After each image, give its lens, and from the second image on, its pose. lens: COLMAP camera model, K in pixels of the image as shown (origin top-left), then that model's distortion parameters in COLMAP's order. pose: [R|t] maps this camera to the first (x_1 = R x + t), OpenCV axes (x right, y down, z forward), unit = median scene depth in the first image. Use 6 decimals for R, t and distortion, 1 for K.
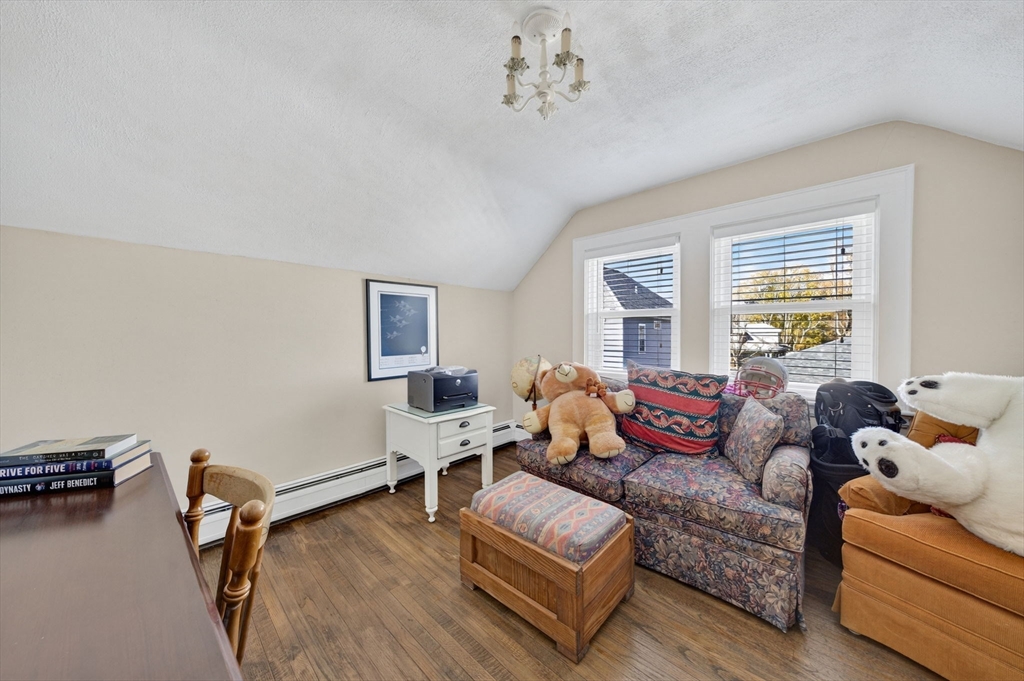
lens RADIAL K [[345.1, 0, 509.1], [0, 345.1, 335.8], [0, 0, 1]] dist [-0.000611, -0.000118]
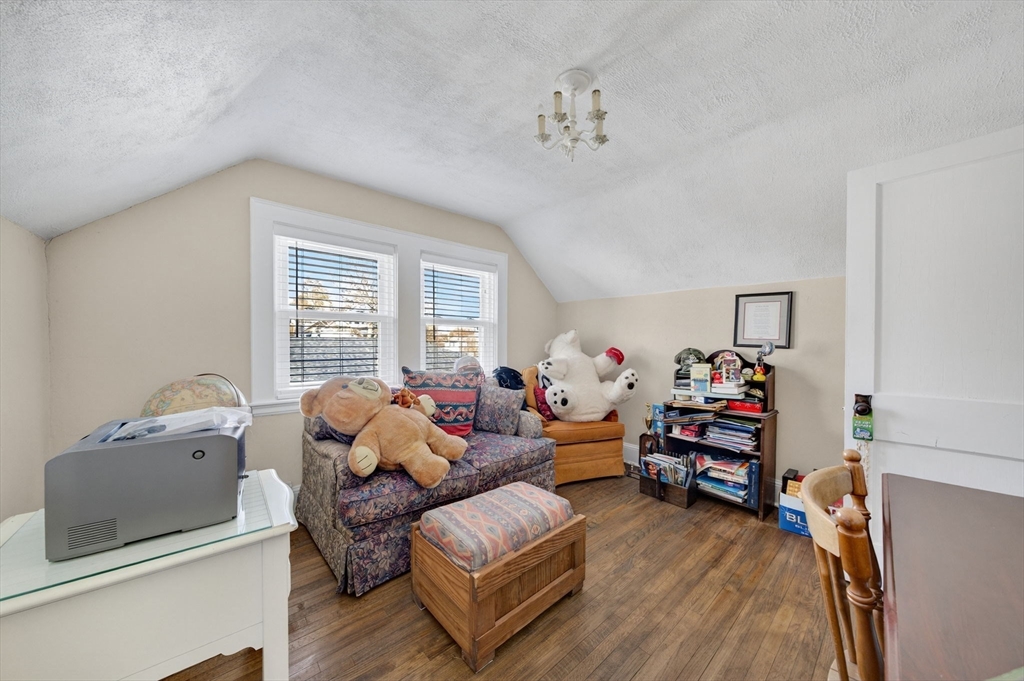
lens RADIAL K [[354.2, 0, 512.0], [0, 354.2, 340.5], [0, 0, 1]] dist [0.016725, -0.000017]
pose [[0.085537, -0.001292, 0.996334, -0.760709], [-0.004328, 0.999989, 0.001668, -0.008554], [-0.996326, -0.004455, 0.085531, 0.725515]]
